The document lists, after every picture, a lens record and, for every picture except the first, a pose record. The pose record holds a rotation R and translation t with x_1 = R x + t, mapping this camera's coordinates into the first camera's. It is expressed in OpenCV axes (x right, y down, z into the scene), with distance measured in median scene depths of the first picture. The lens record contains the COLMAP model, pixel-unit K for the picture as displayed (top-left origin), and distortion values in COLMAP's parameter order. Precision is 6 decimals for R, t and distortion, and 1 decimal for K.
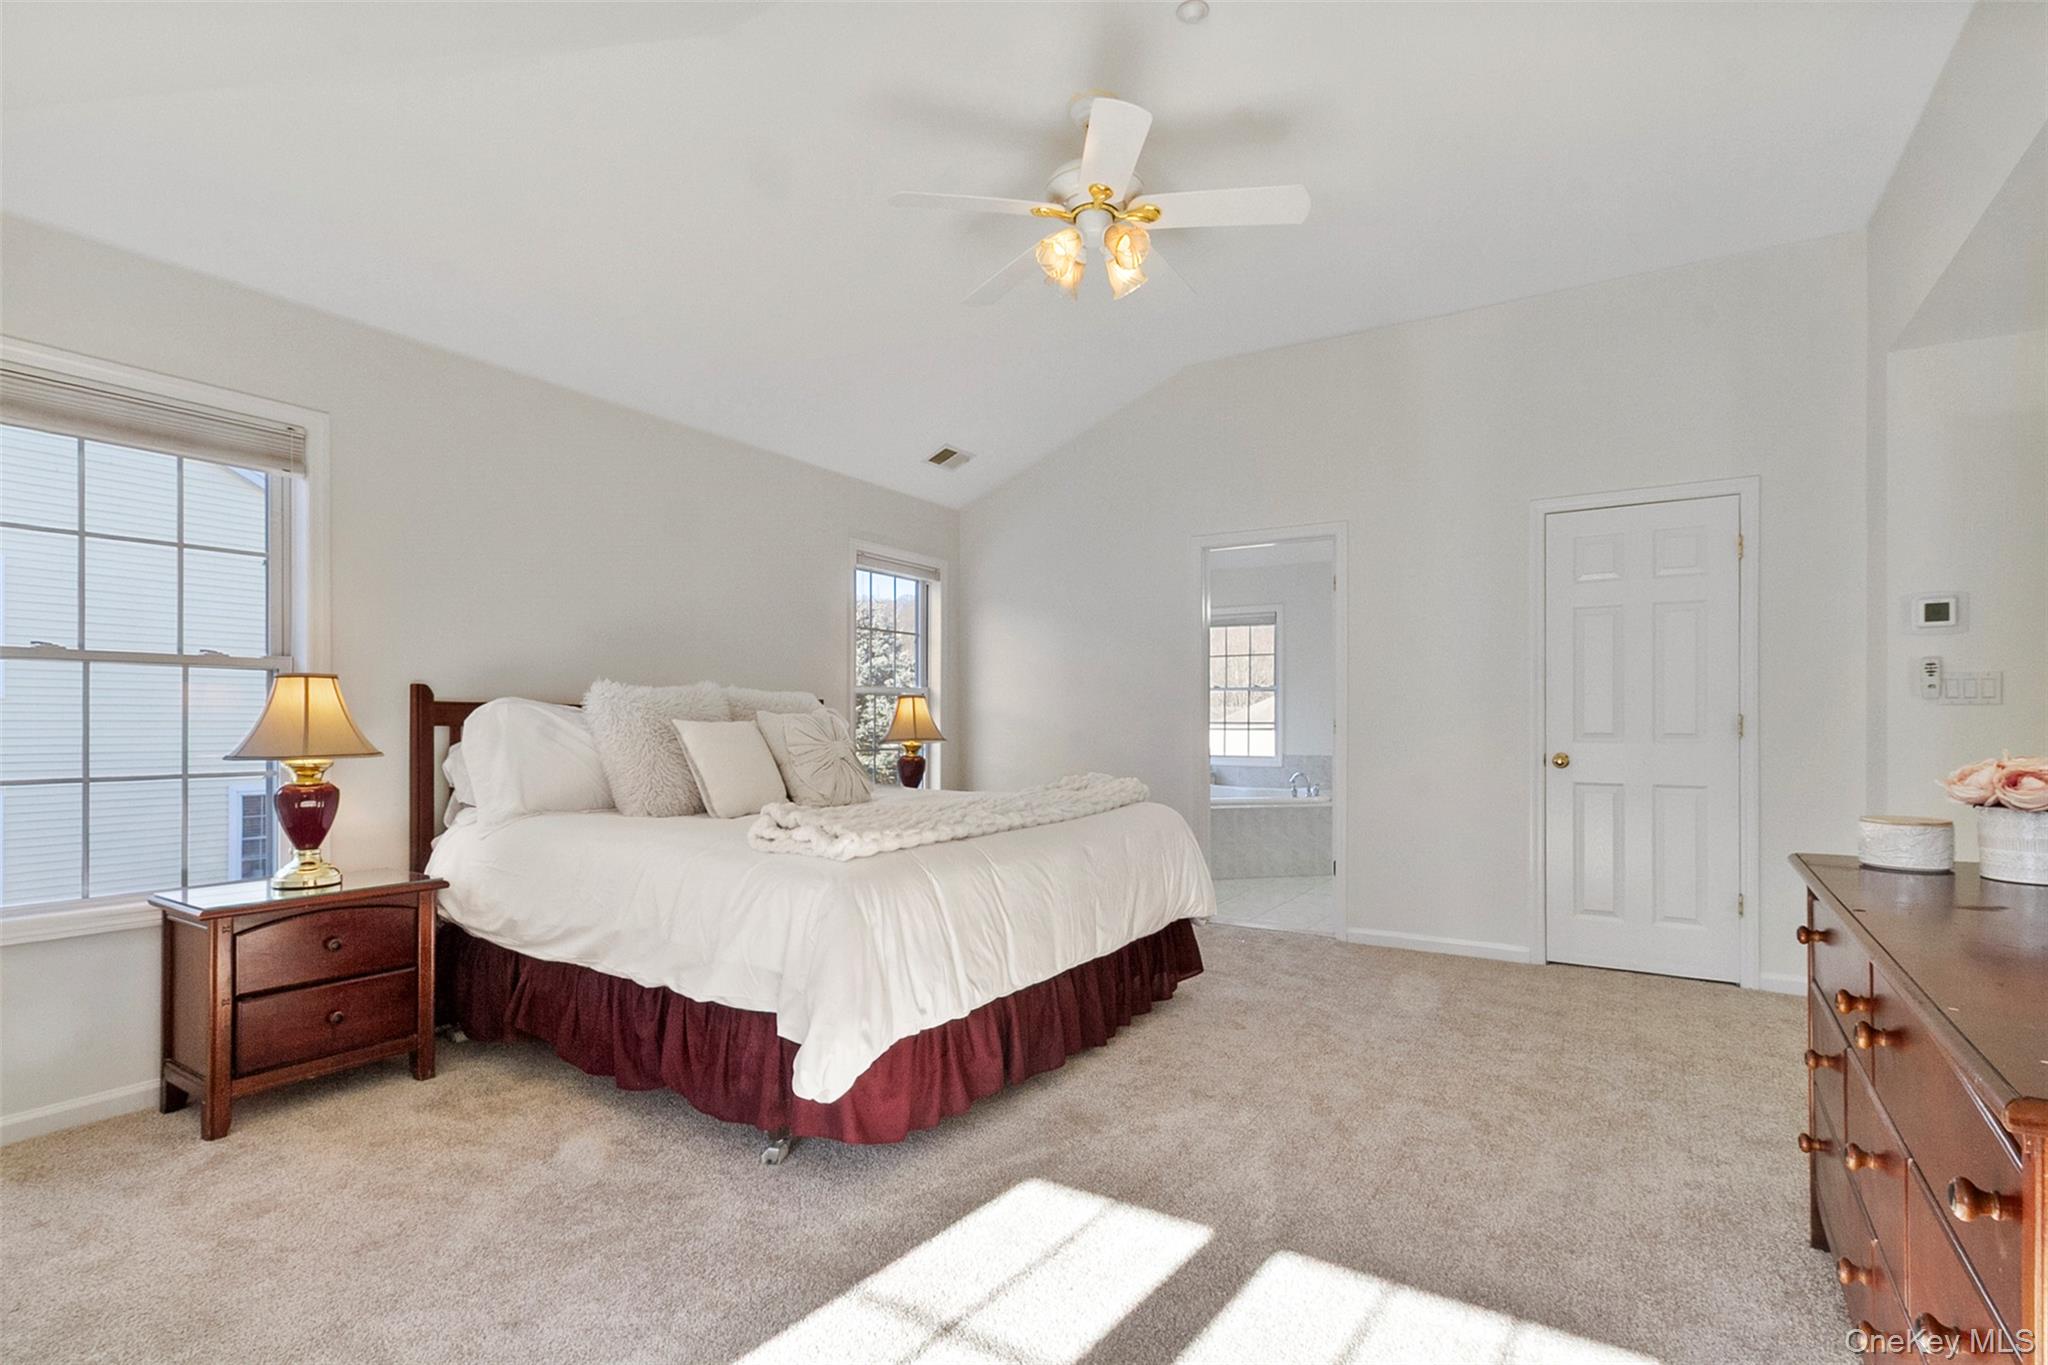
lens RADIAL K [[986.9, 0, 1025.1], [0, 986.9, 710.3], [0, 0, 1]] dist [0.001147, 0.000260]
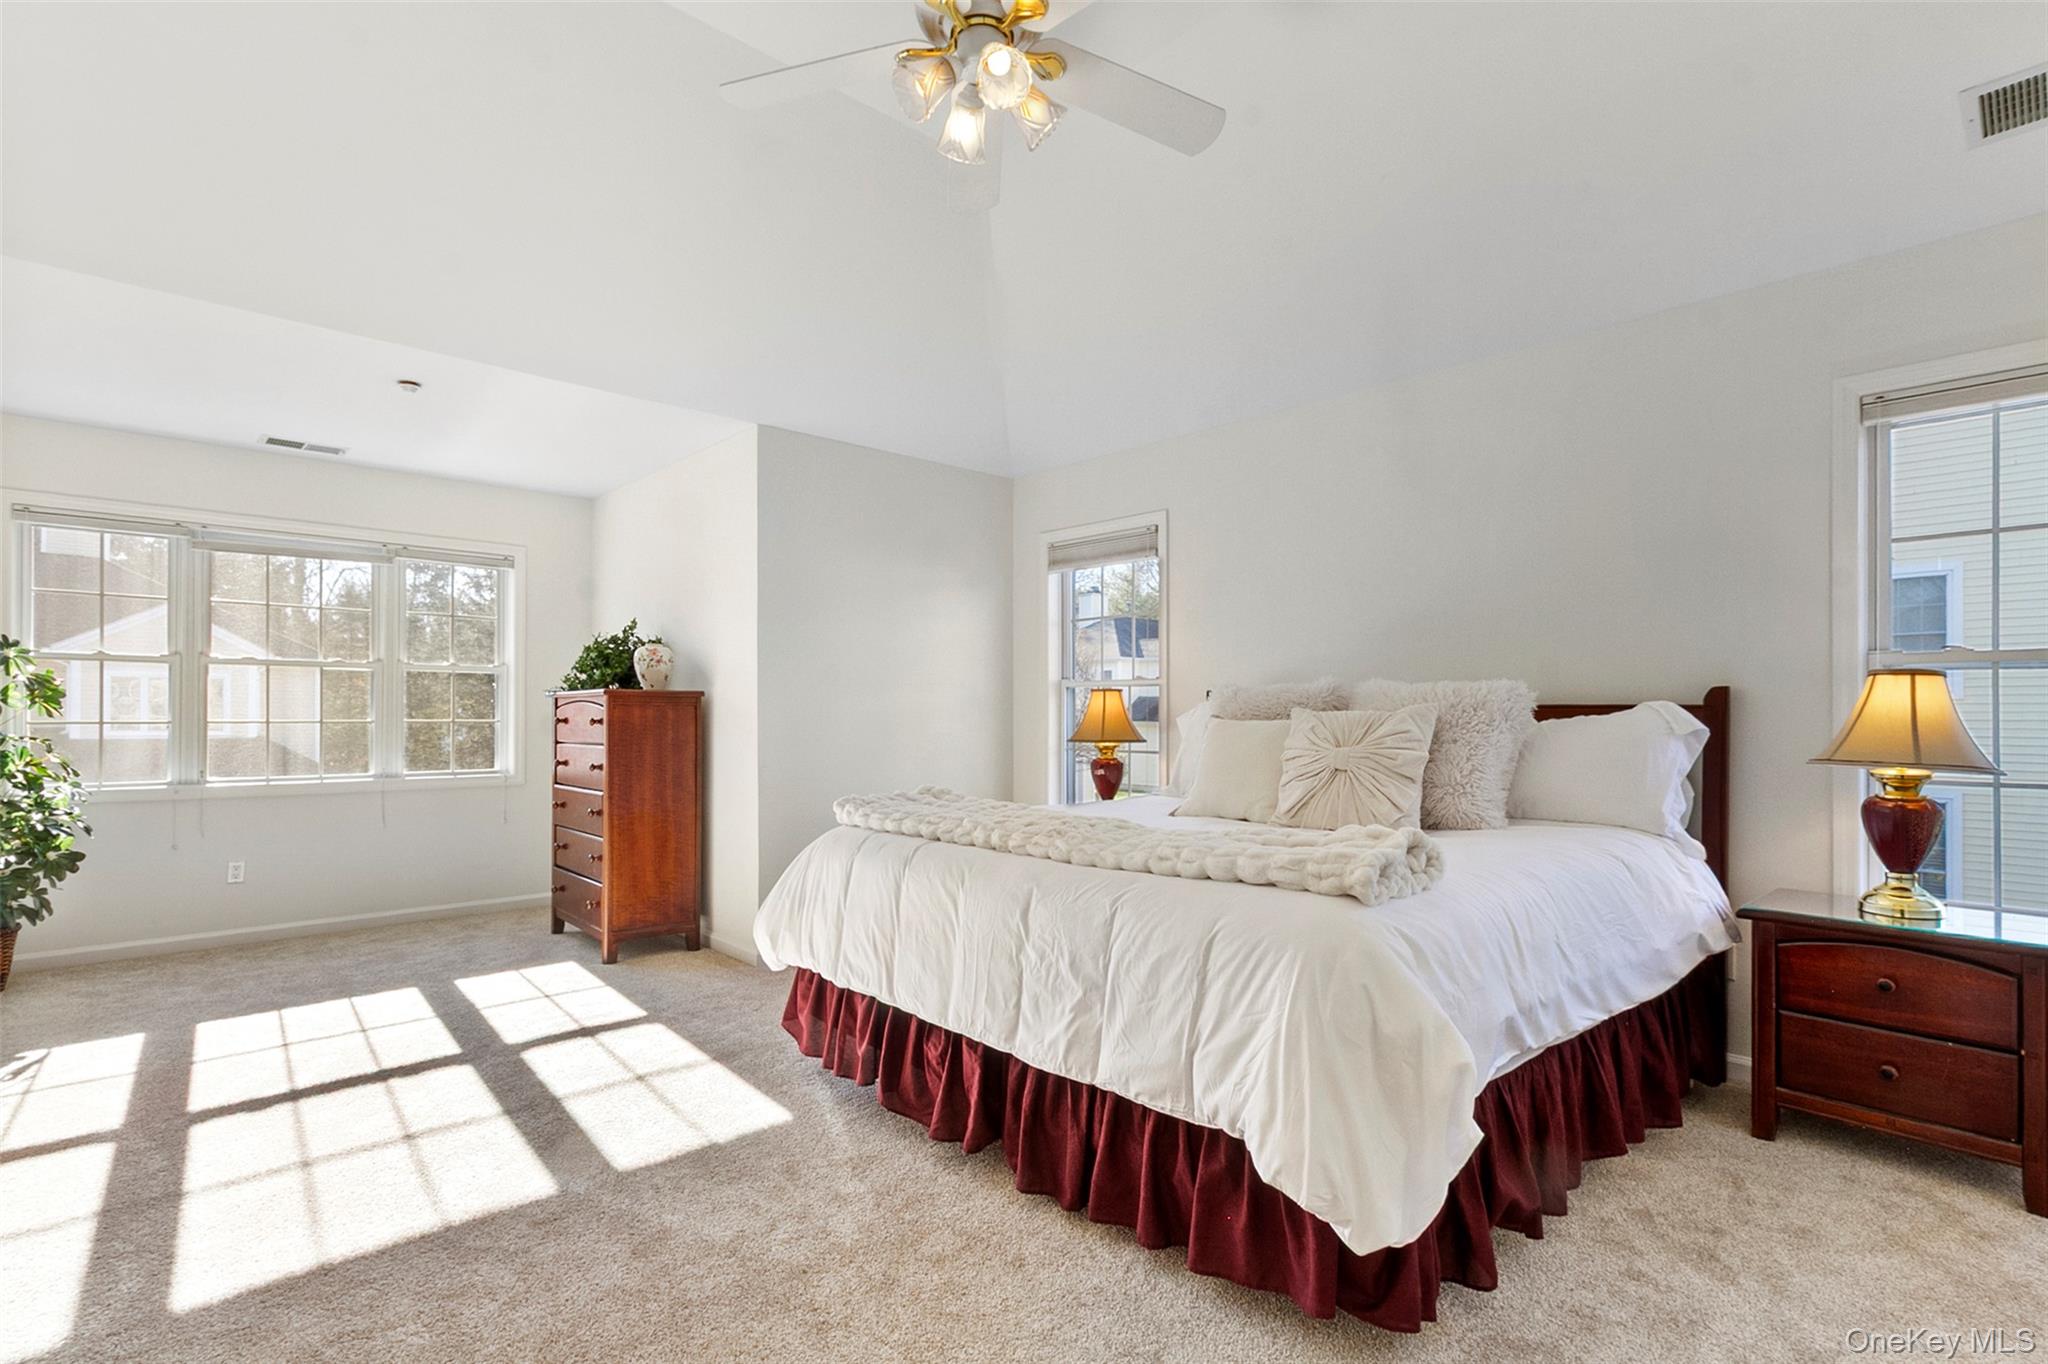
lens RADIAL K [[986.9, 0, 1025.1], [0, 986.9, 709.8], [0, 0, 1]] dist [0.001147, 0.000260]
pose [[-0.252438, -0.008931, -0.967572, 0.509697], [0.002360, 0.999949, -0.009846, 0.007155], [0.967610, -0.004769, -0.252404, 0.759509]]
